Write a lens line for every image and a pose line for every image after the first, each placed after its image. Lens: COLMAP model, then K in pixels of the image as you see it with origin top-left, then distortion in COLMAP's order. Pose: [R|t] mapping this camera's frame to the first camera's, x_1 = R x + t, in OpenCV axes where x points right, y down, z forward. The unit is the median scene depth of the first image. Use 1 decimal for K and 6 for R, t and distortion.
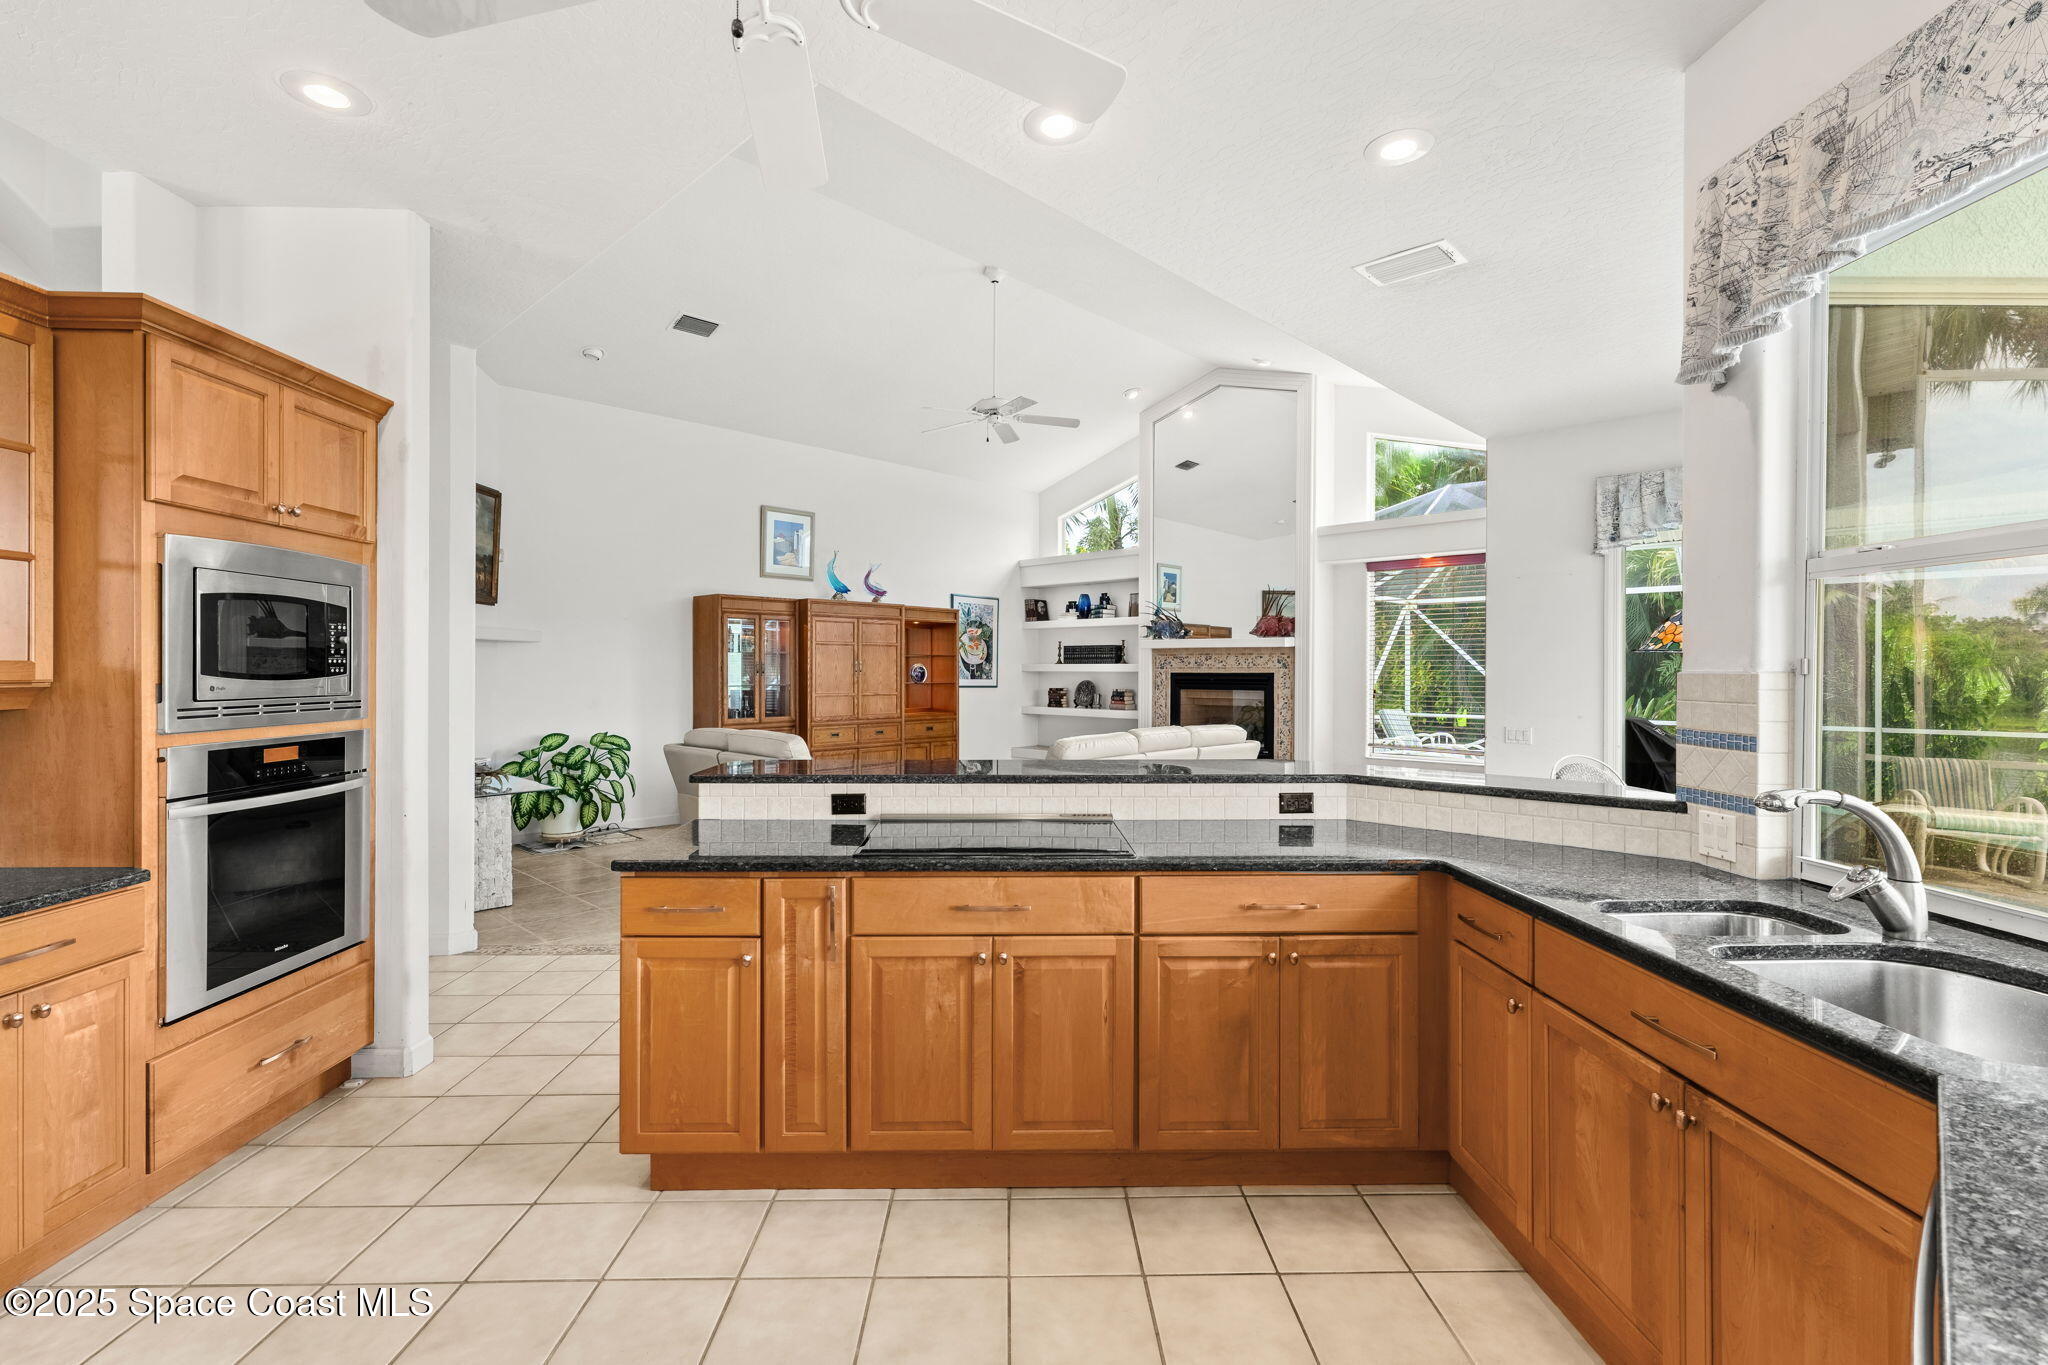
lens RADIAL K [[918.4, 0, 1029.1], [0, 918.4, 672.2], [0, 0, 1]] dist [0.000795, 0.000228]
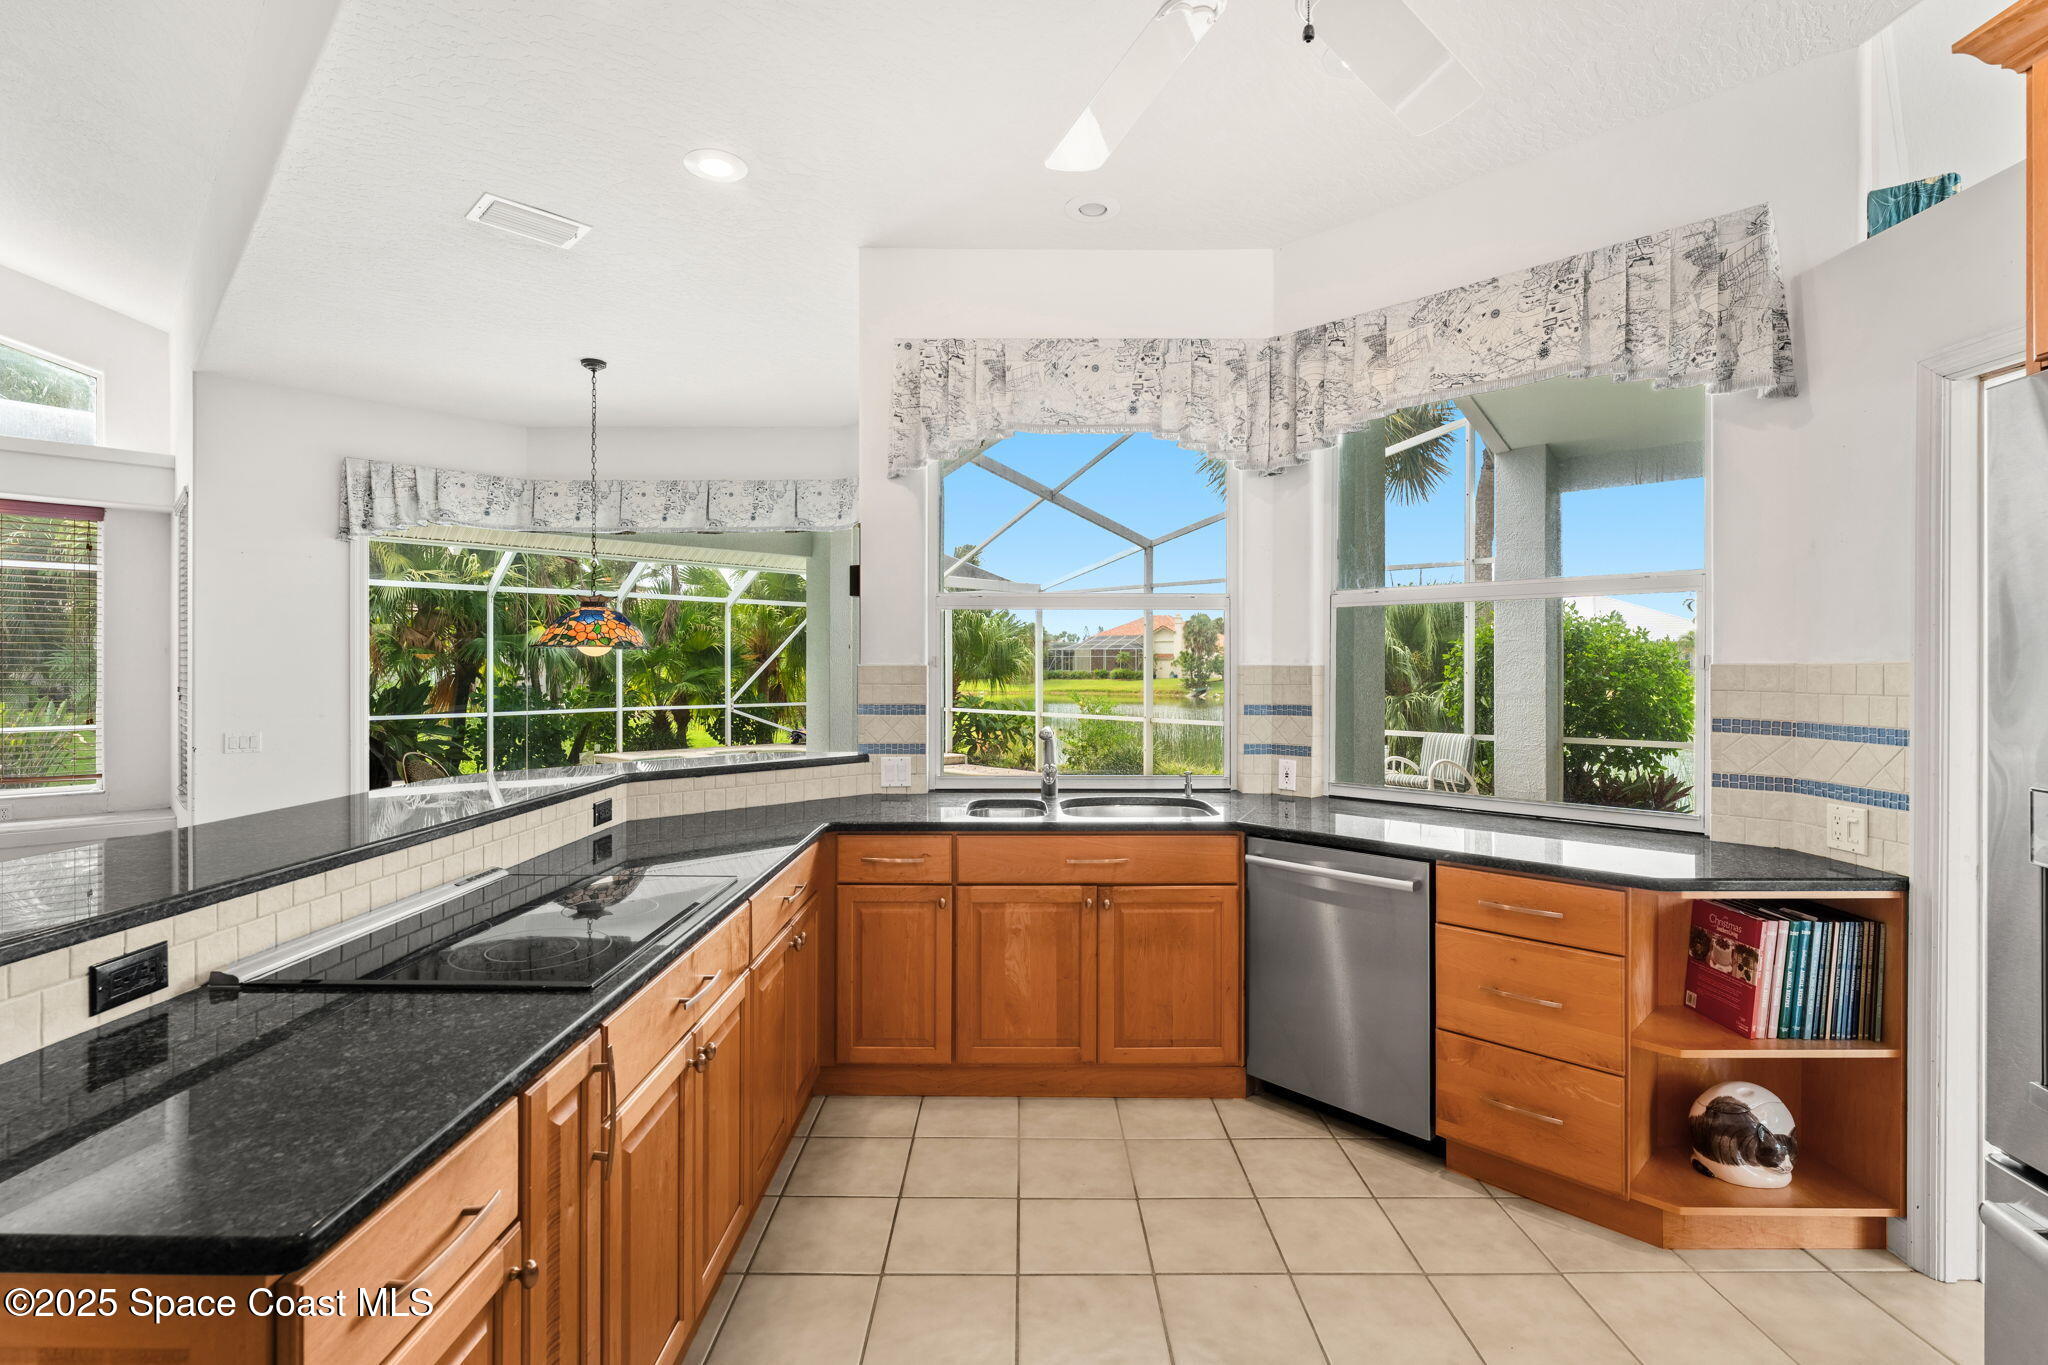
lens RADIAL K [[951.2, 0, 1014.3], [0, 951.2, 671.5], [0, 0, 1]] dist [-0.003533, -0.000255]
pose [[0.026645, -0.007145, 0.999619, -0.801454], [0.002880, 0.999971, 0.007071, 0.000680], [-0.999641, 0.002691, 0.026665, 0.744808]]
